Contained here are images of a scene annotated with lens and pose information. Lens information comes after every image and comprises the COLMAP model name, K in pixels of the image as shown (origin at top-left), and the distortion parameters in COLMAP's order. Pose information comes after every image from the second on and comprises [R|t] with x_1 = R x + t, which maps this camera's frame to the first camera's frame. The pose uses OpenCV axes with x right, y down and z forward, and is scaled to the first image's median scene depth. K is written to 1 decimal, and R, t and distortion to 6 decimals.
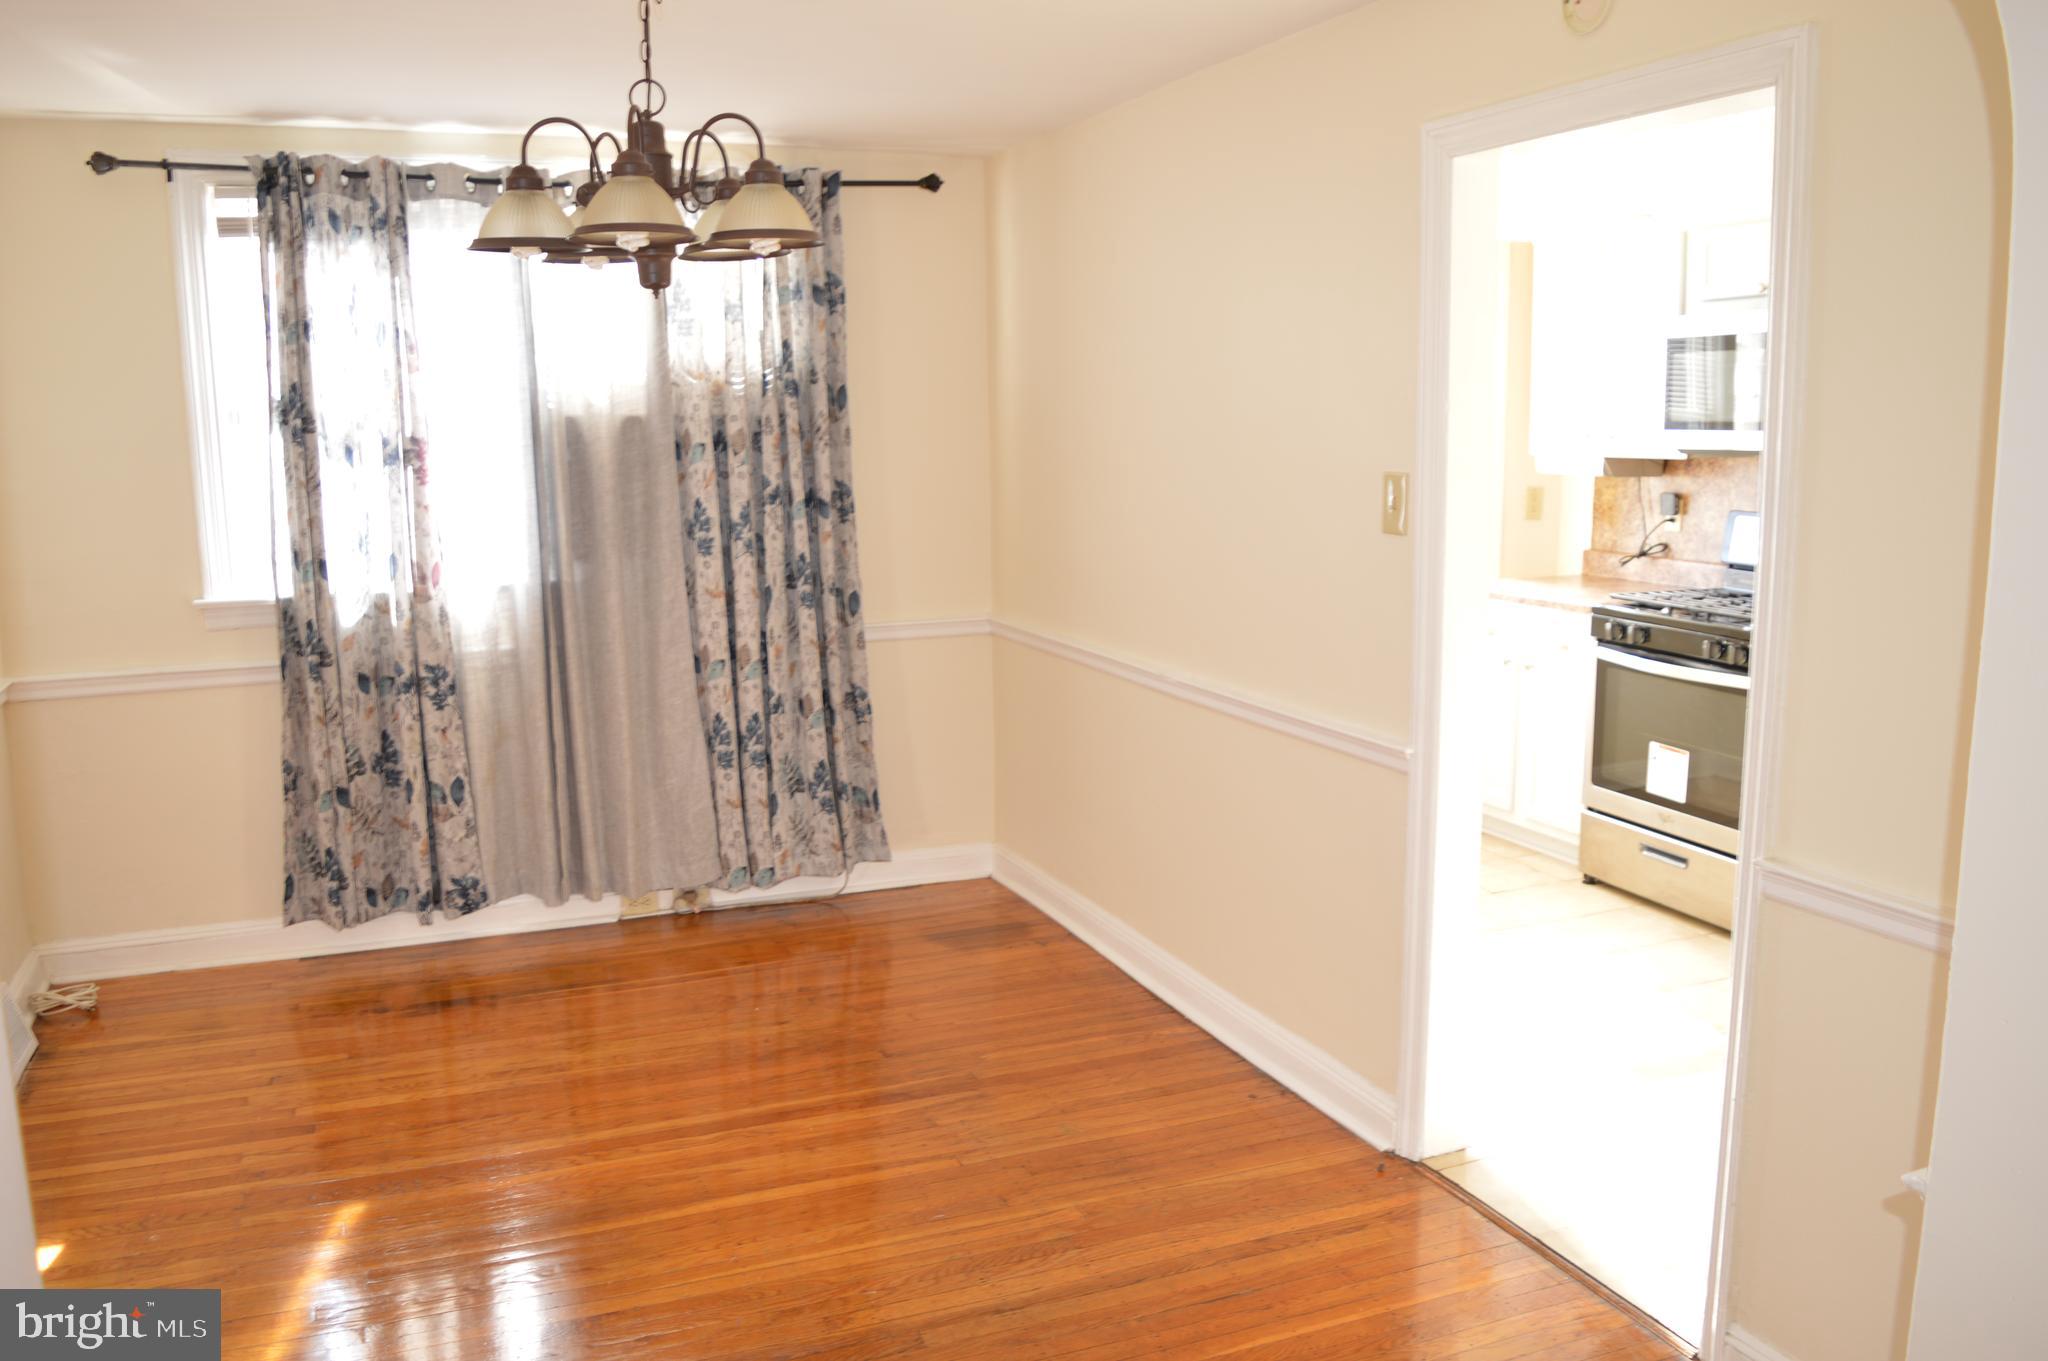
lens RADIAL K [[1618.5, 0, 1023.9], [0, 1618.5, 658.0], [0, 0, 1]] dist [-0.088482, 0.012272]
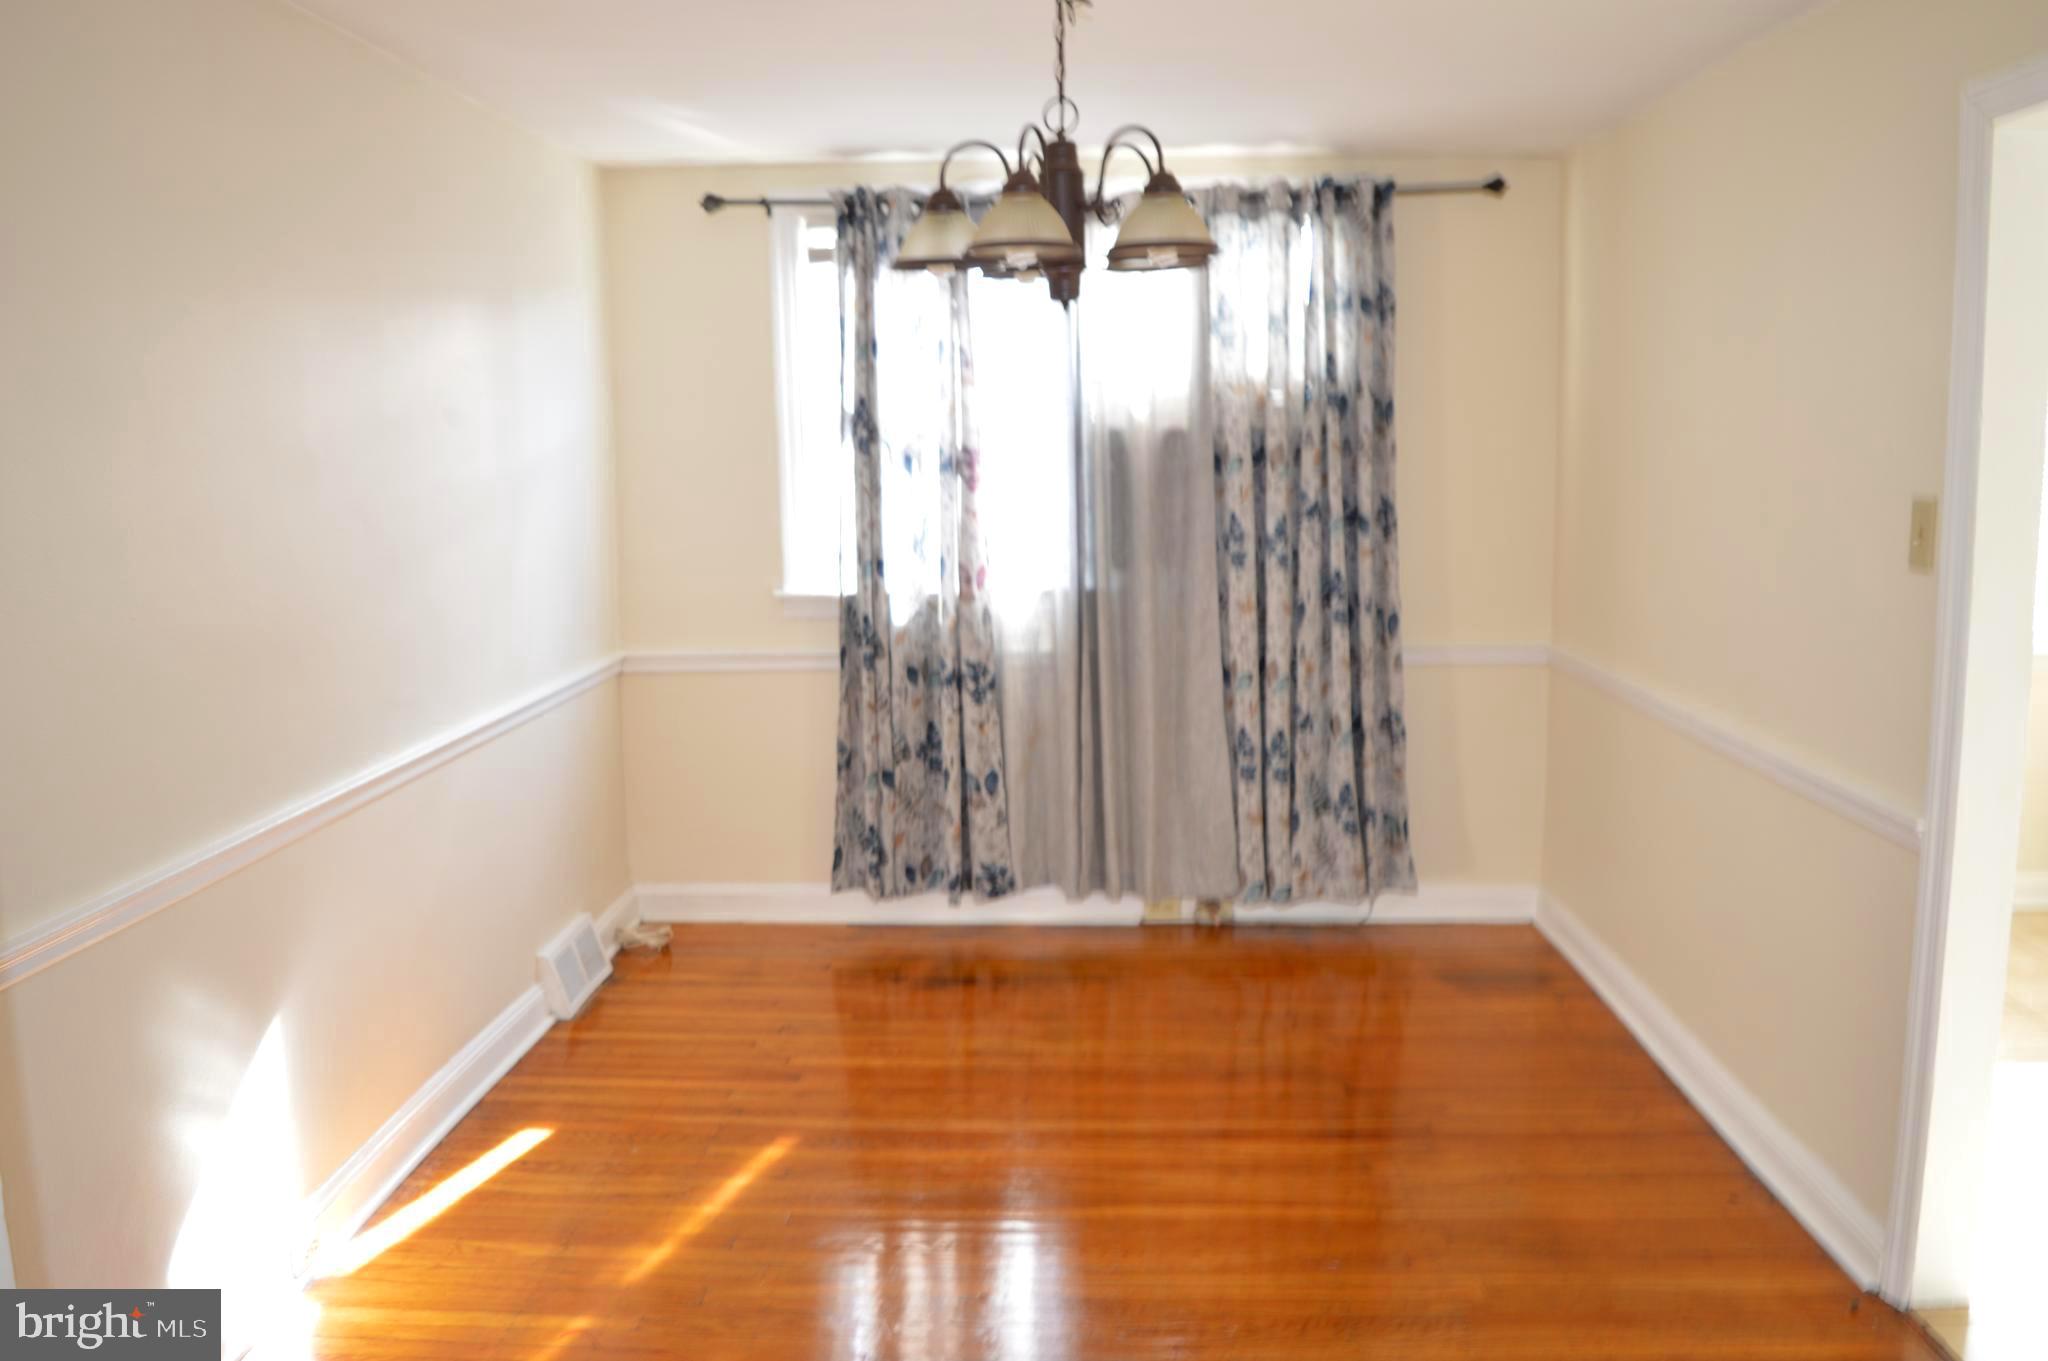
lens RADIAL K [[1618.5, 0, 1023.9], [0, 1618.5, 658.0], [0, 0, 1]] dist [-0.088482, 0.012272]
pose [[0.910009, 0.054619, -0.410974, 0.102164], [-0.058482, 0.998283, 0.003179, -0.003684], [0.410442, 0.021142, 0.911641, 0.033422]]
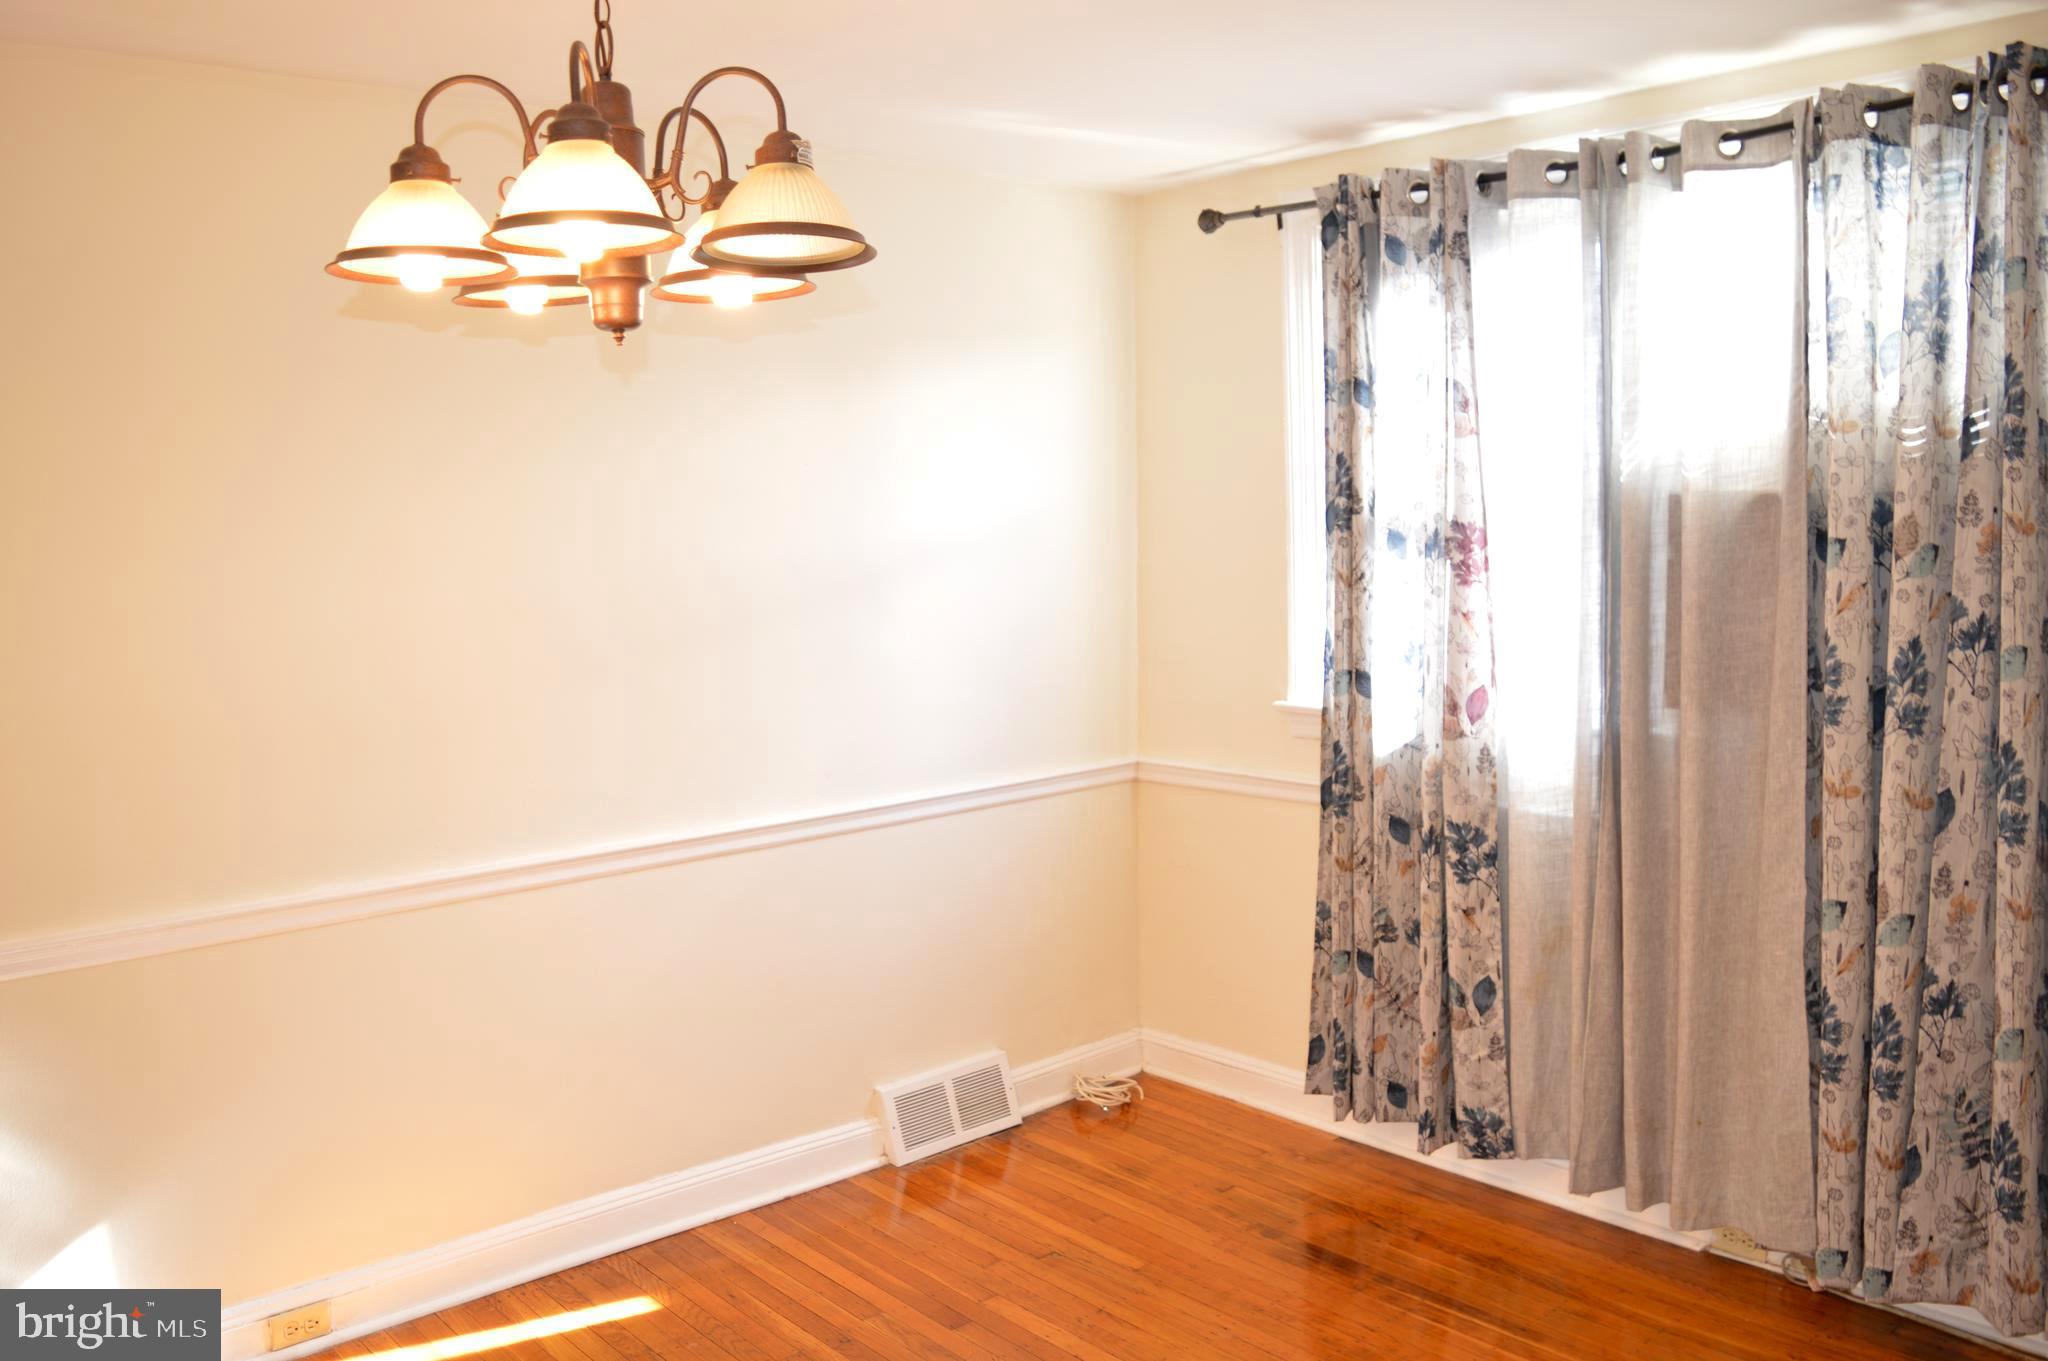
lens RADIAL K [[1651.9, 0, 1021.5], [0, 1651.9, 655.5], [0, 0, 1]] dist [-0.088825, 0.004802]
pose [[0.313367, 0.089990, -0.945359, 0.288784], [-0.111960, 0.992058, 0.057323, -0.094899], [0.943009, 0.087879, 0.320953, 0.548512]]
